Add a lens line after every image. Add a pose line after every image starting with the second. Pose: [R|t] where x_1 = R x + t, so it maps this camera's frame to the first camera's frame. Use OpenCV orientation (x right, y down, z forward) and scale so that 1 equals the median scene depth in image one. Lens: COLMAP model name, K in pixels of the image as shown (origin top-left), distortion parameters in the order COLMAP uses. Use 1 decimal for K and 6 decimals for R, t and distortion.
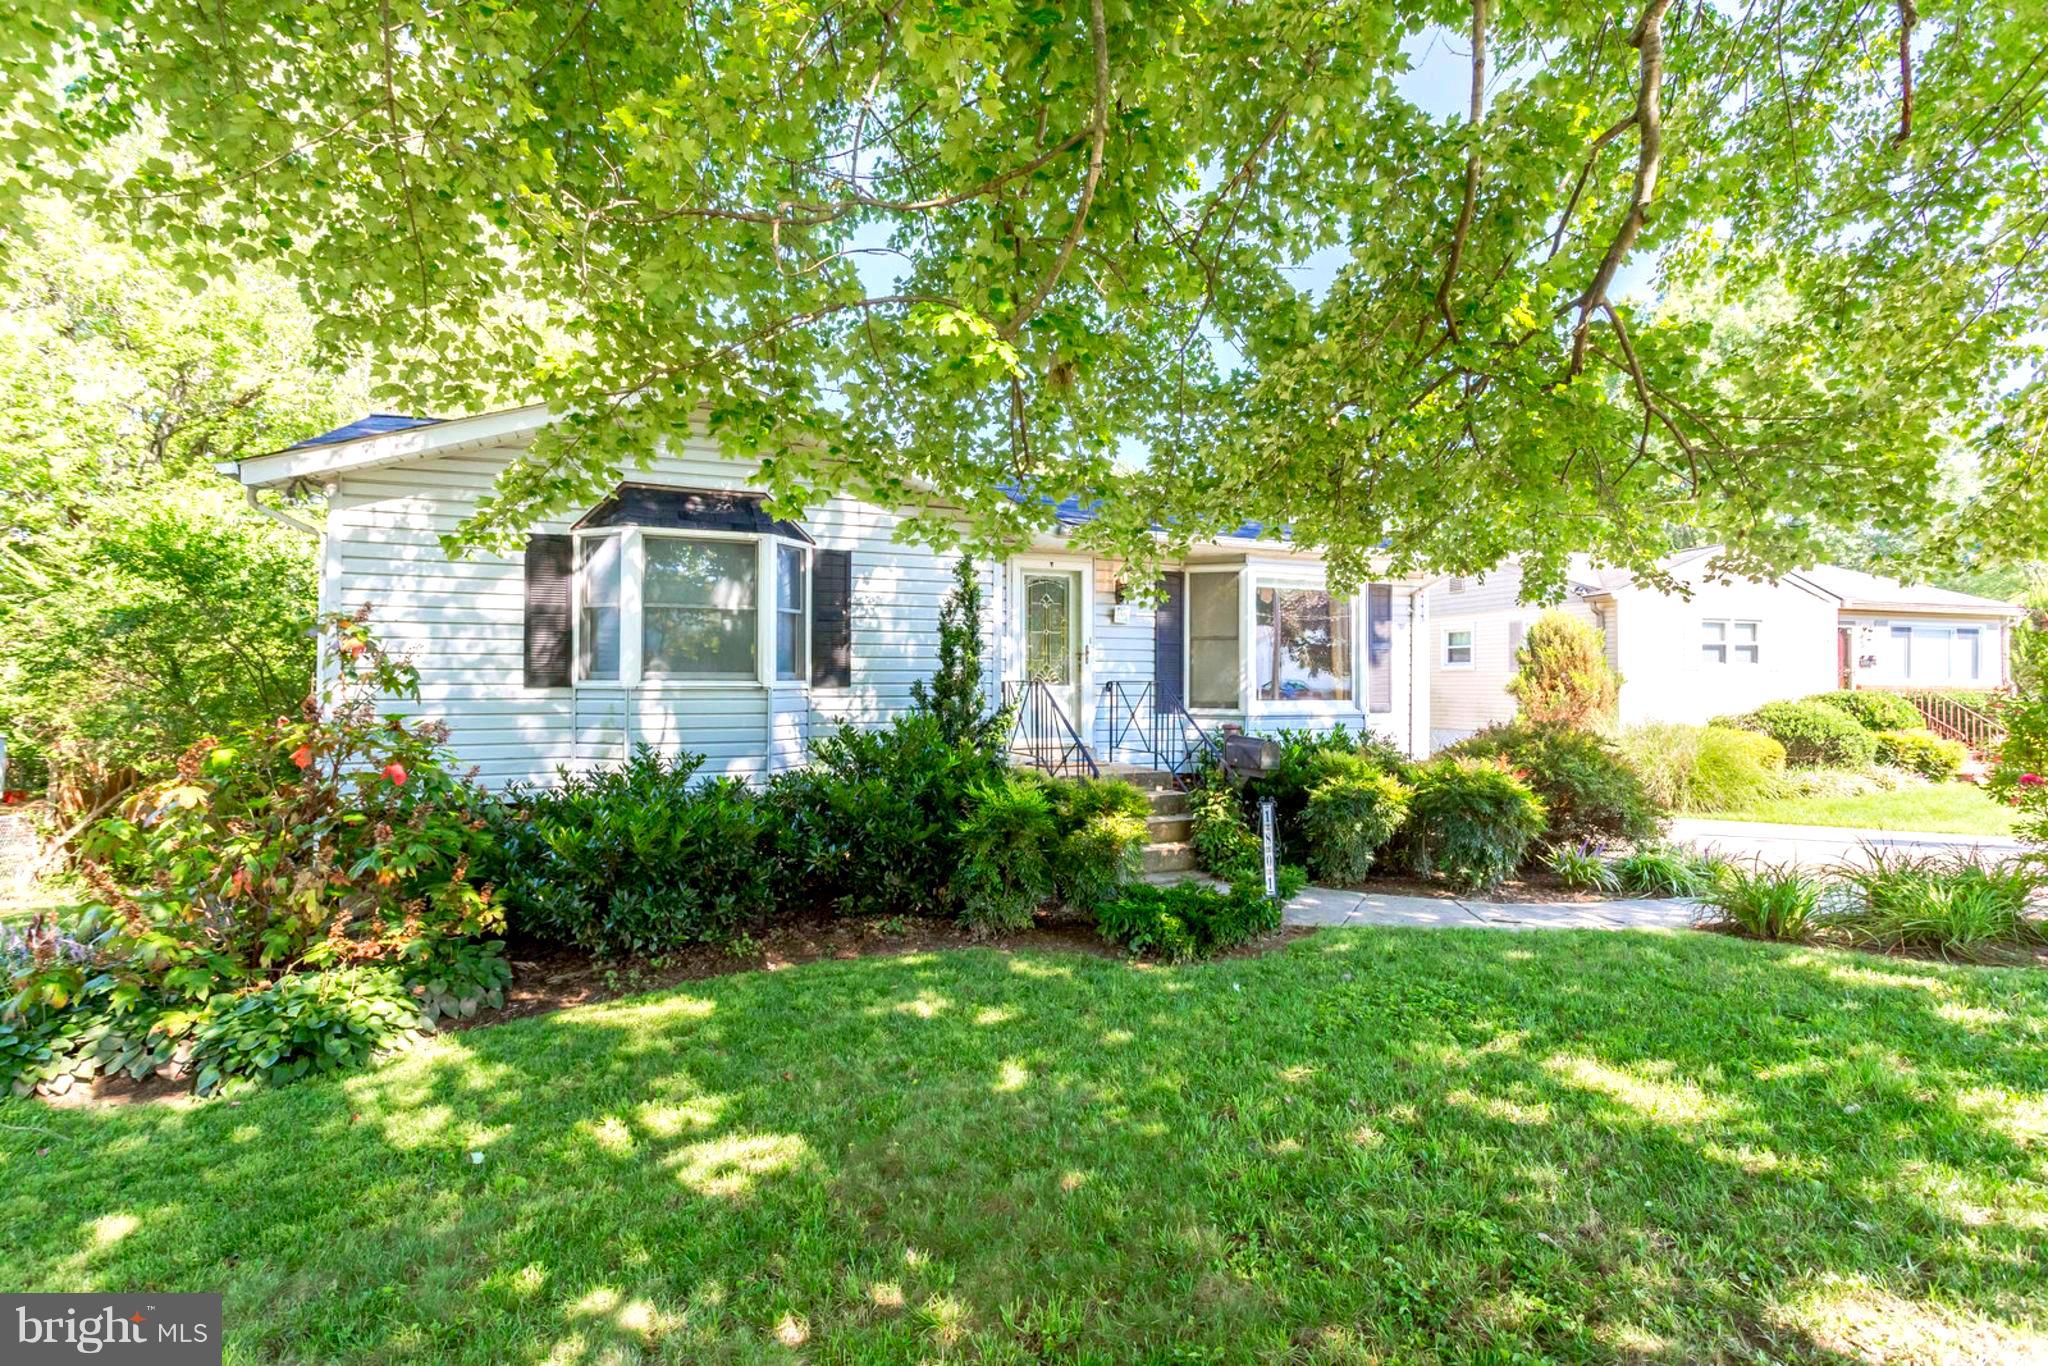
lens RADIAL K [[1020.2, 0, 1024.0], [0, 1020.2, 683.0], [0, 0, 1]] dist [-0.002478, -0.000187]
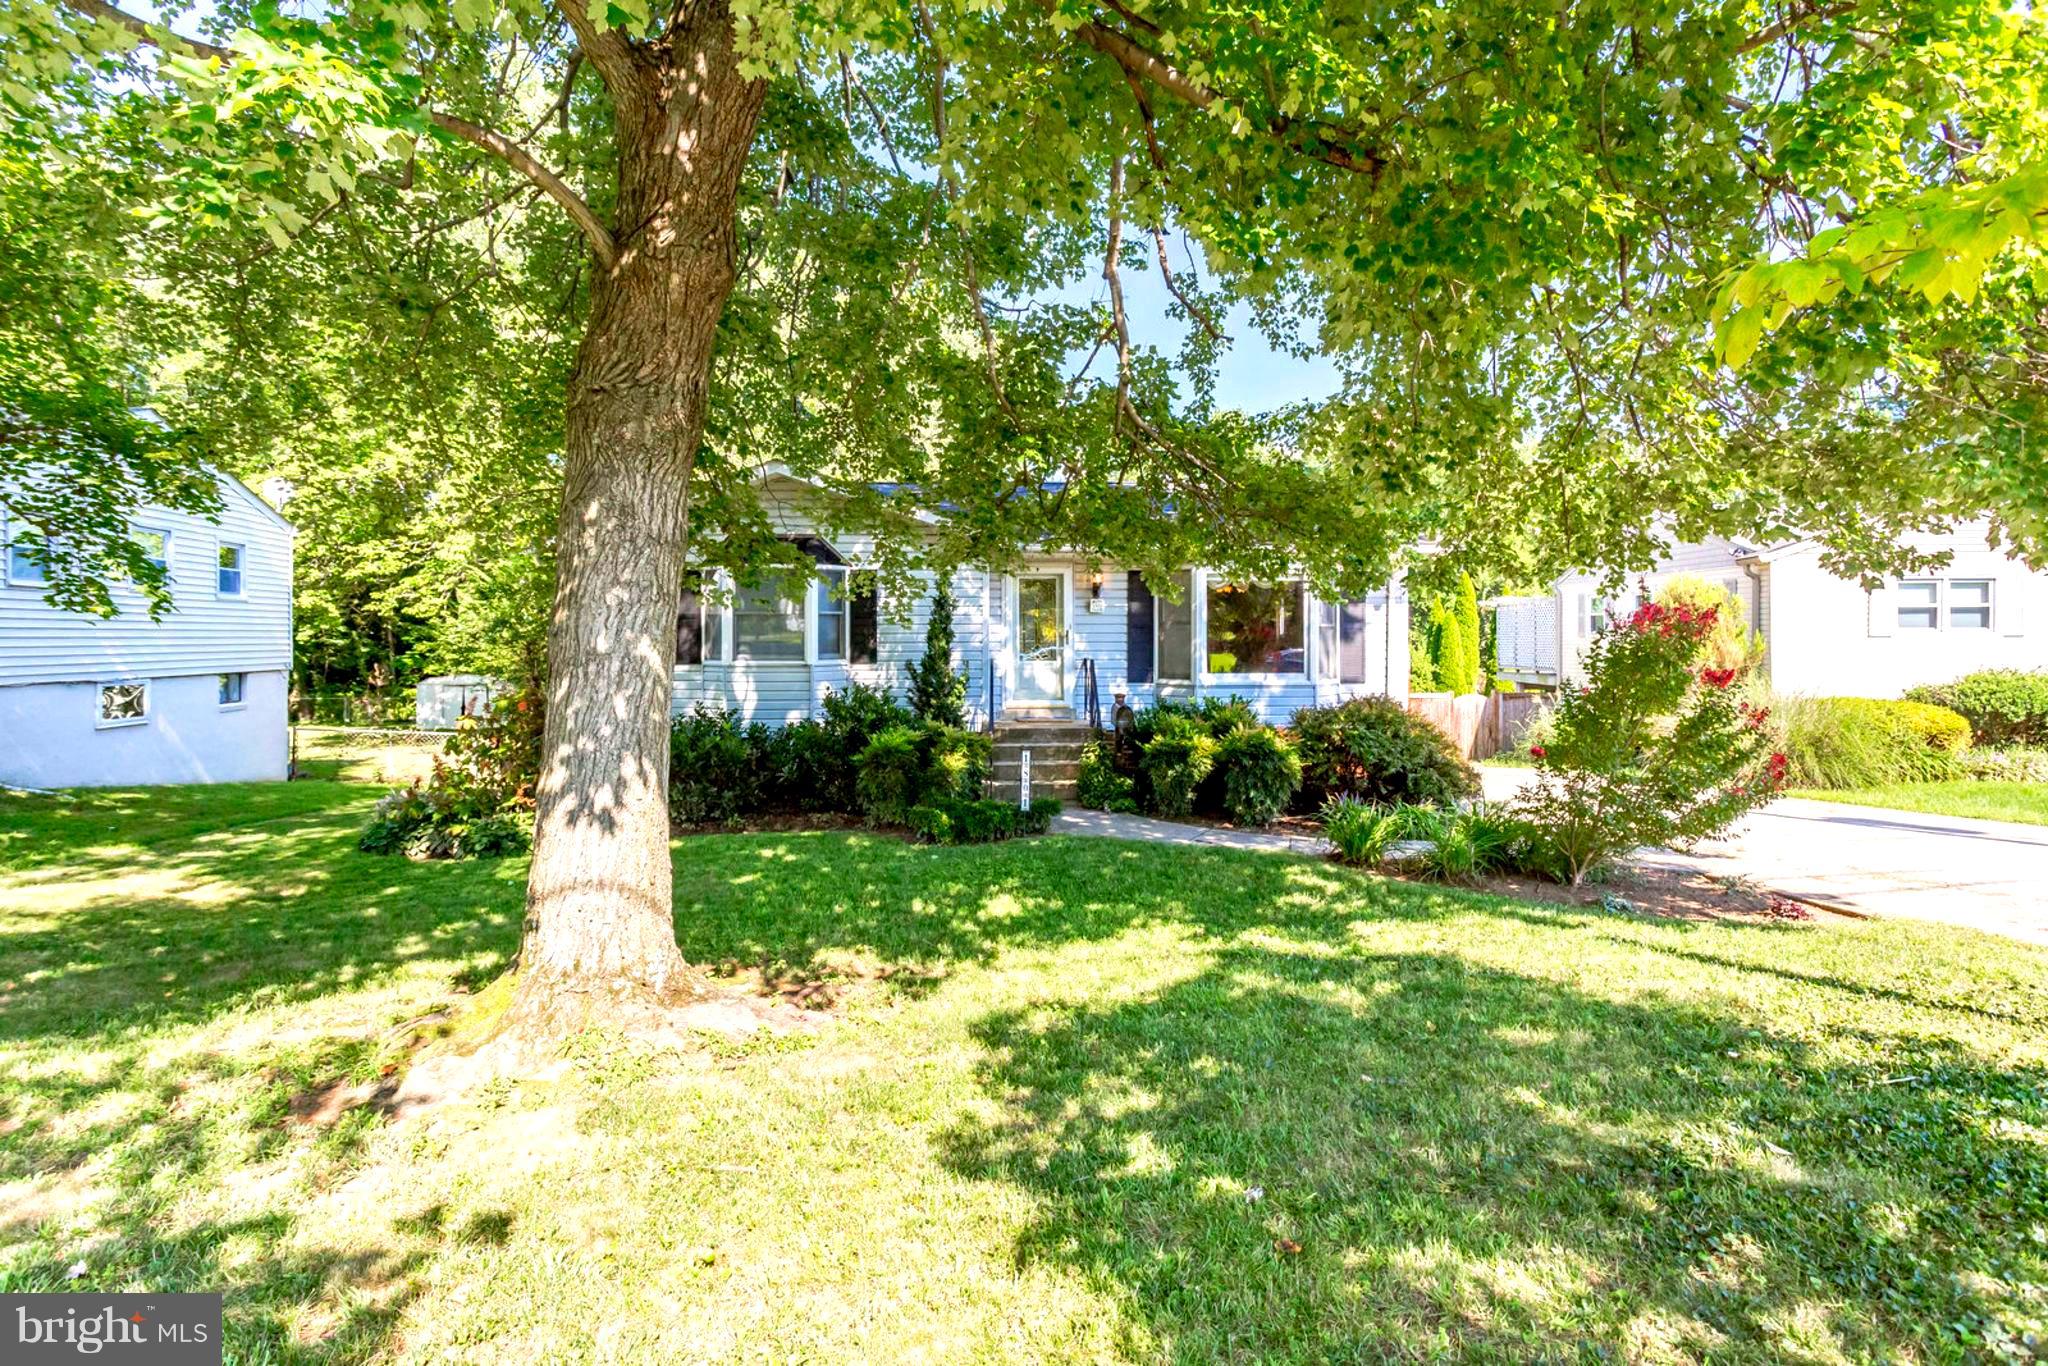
lens RADIAL K [[1036.7, 0, 1024.0], [0, 1036.7, 683.0], [0, 0, 1]] dist [0.001173, 0.000097]
pose [[0.926379, 0.015255, -0.376285, 0.622179], [0.004282, 0.998688, 0.051030, -0.045535], [0.376569, -0.048884, 0.925098, -0.315549]]
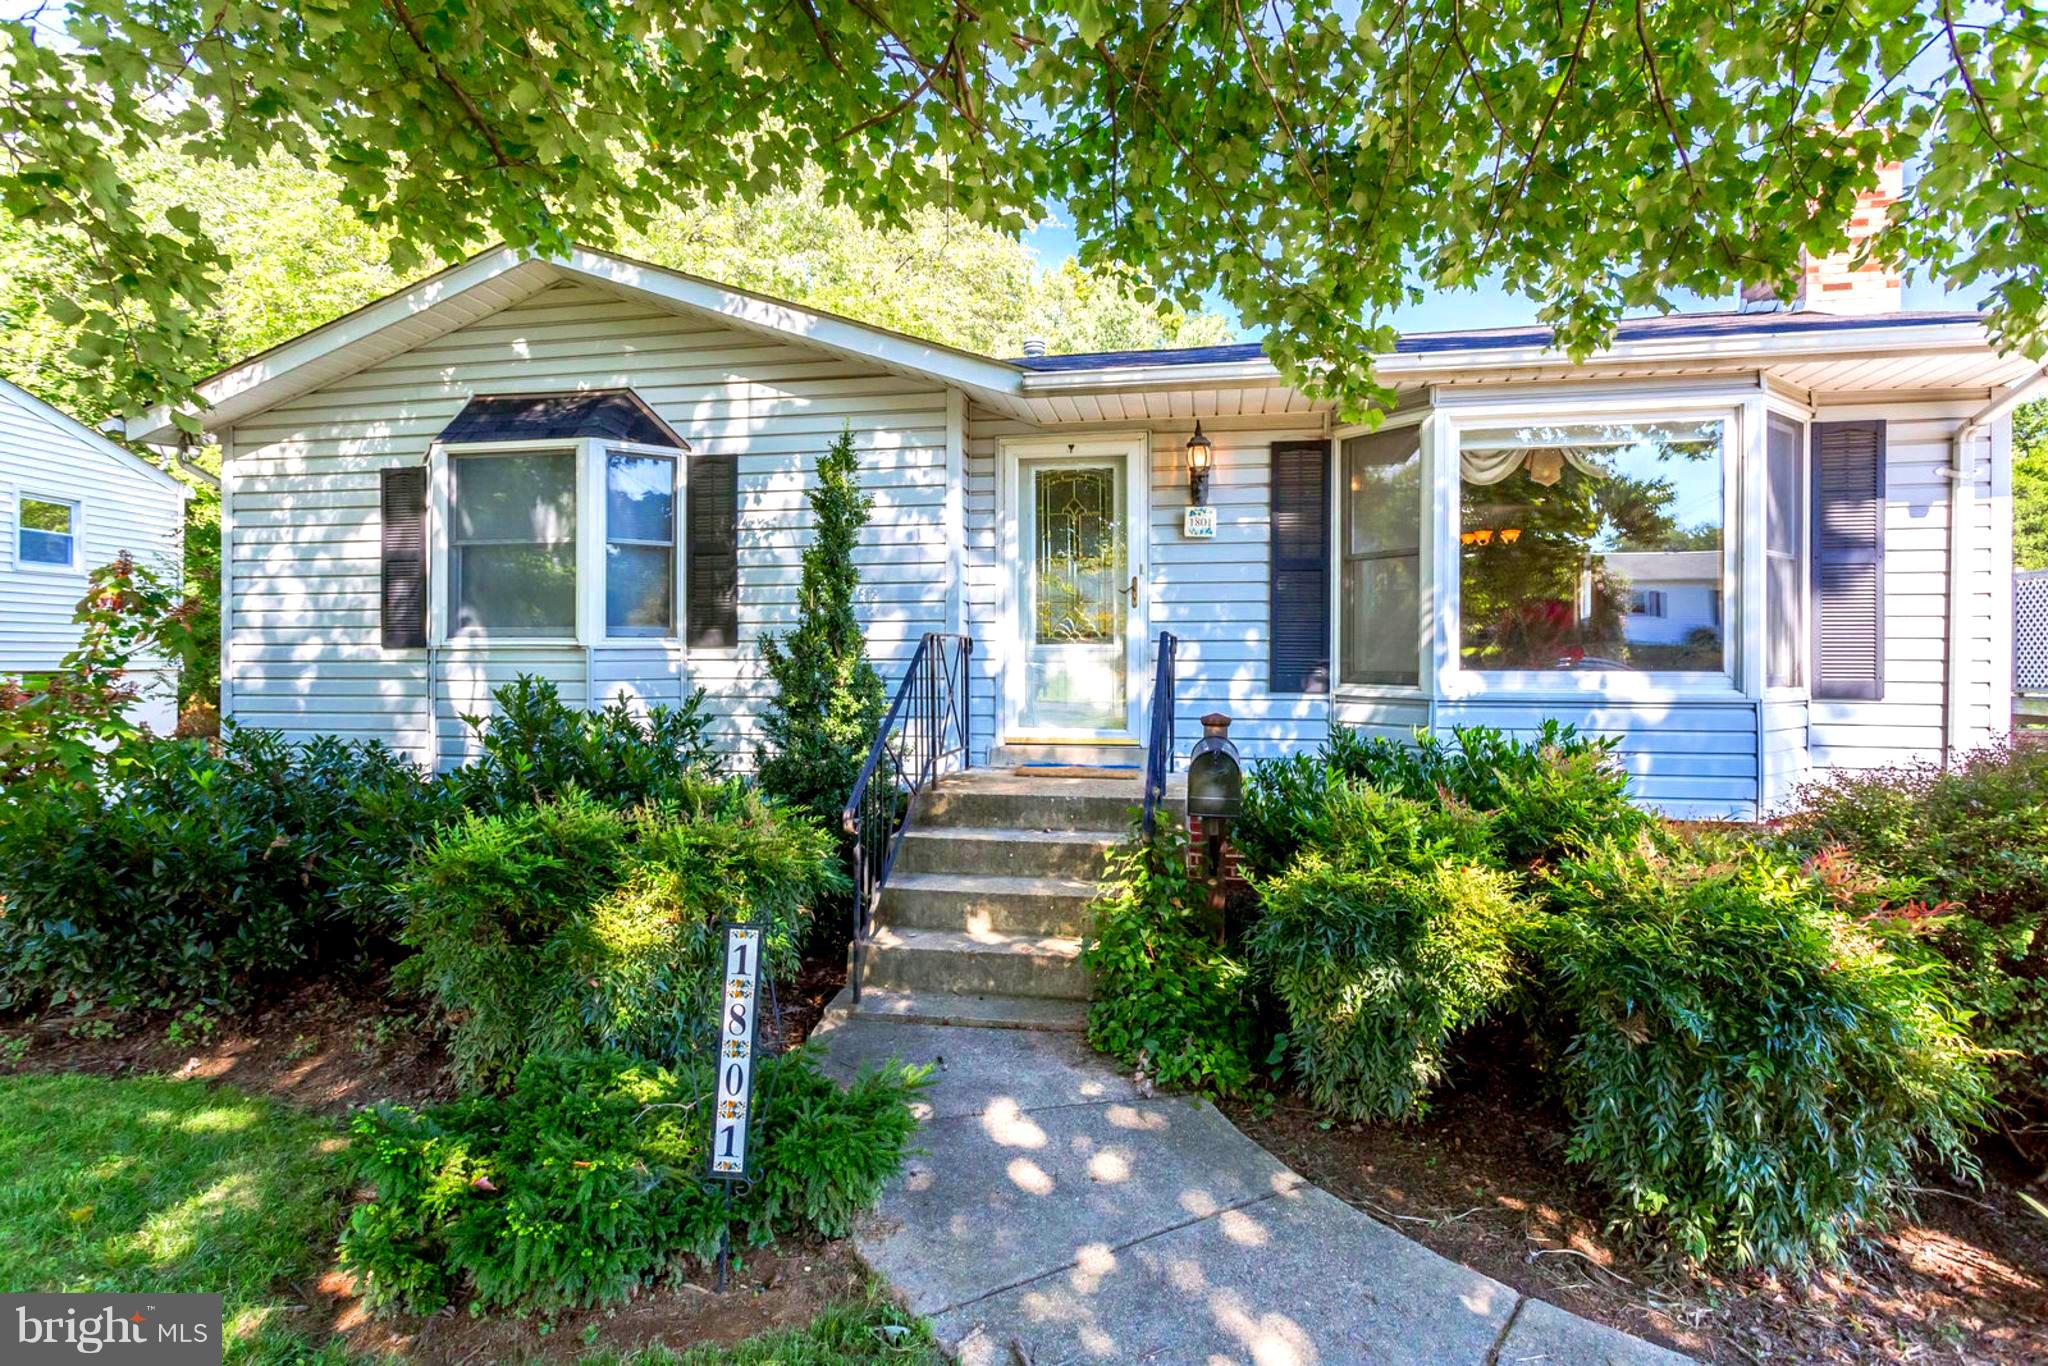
lens RADIAL K [[982.8, 0, 1024.0], [0, 982.8, 683.0], [0, 0, 1]] dist [0.004706, 0.000518]
pose [[0.825512, 0.013289, -0.564228, 0.409258], [0.001916, 0.999651, 0.026348, 0.012739], [0.564381, -0.022832, 0.825199, 0.580720]]
